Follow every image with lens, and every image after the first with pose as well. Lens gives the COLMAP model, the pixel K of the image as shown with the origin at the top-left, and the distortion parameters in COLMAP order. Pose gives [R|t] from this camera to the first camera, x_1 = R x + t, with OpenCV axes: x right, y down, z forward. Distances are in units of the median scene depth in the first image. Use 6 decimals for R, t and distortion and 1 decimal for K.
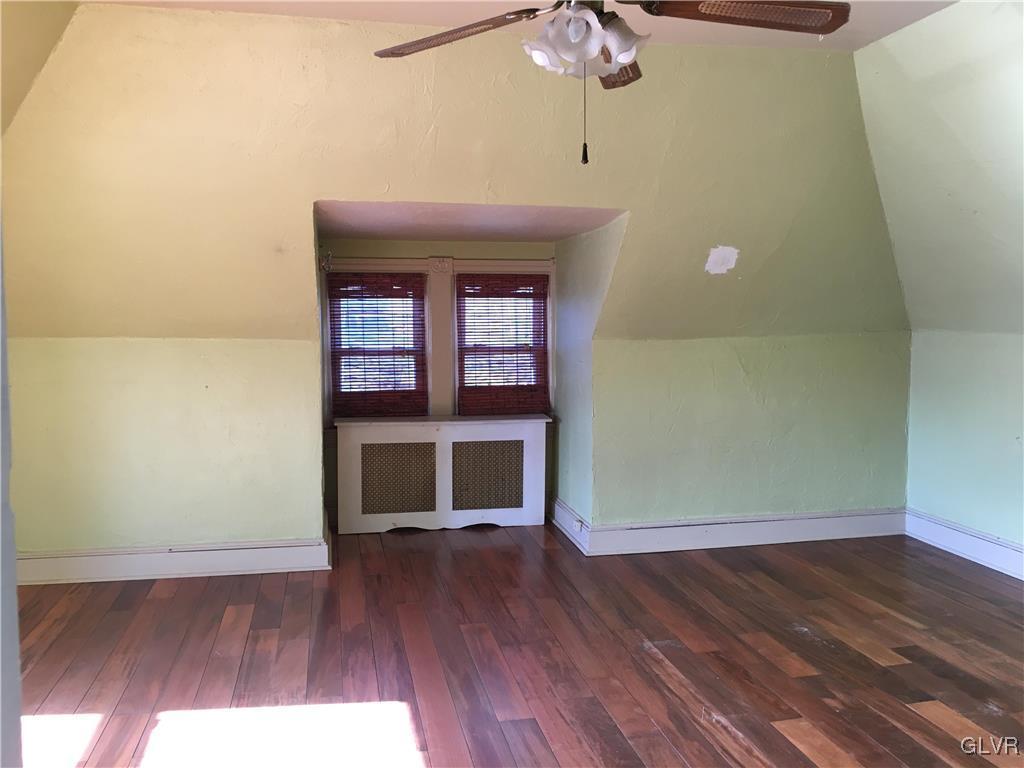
lens RADIAL K [[867.7, 0, 511.4], [0, 867.7, 382.8], [0, 0, 1]] dist [0.015643, 0.001892]
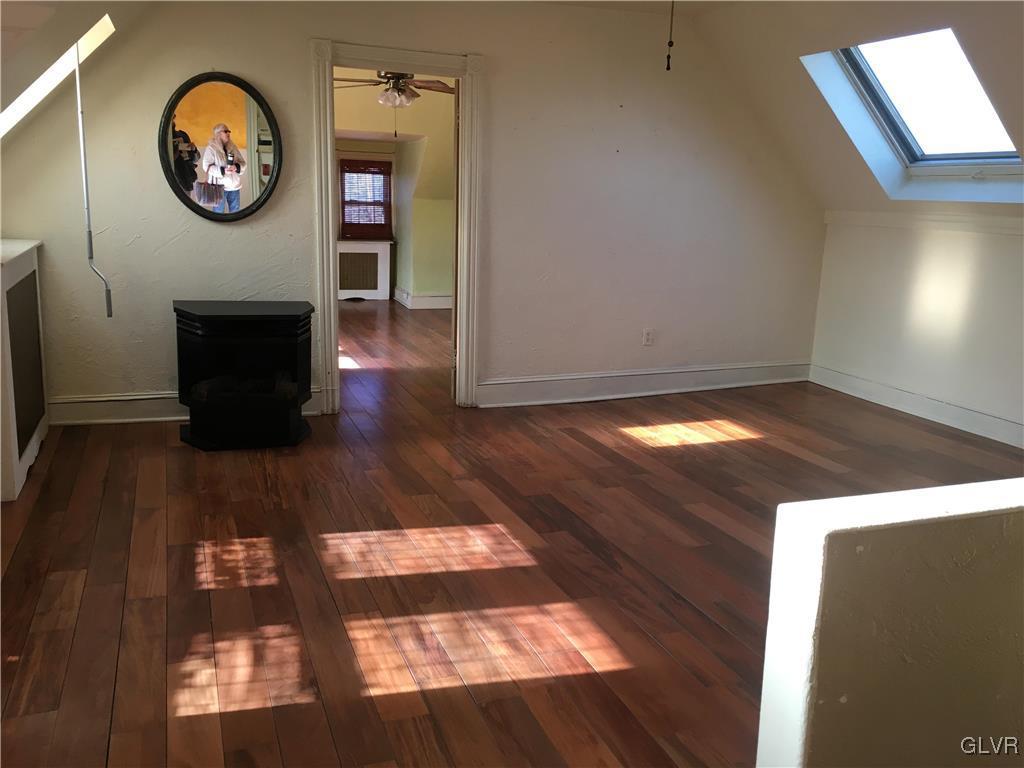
lens RADIAL K [[867.7, 0, 510.0], [0, 867.7, 387.1], [0, 0, 1]] dist [0.015643, 0.001892]
pose [[0.987039, -0.002441, 0.160459, -0.005746], [-0.022071, 0.988318, 0.150801, 0.062541], [-0.158953, -0.152388, 0.975455, -0.894460]]
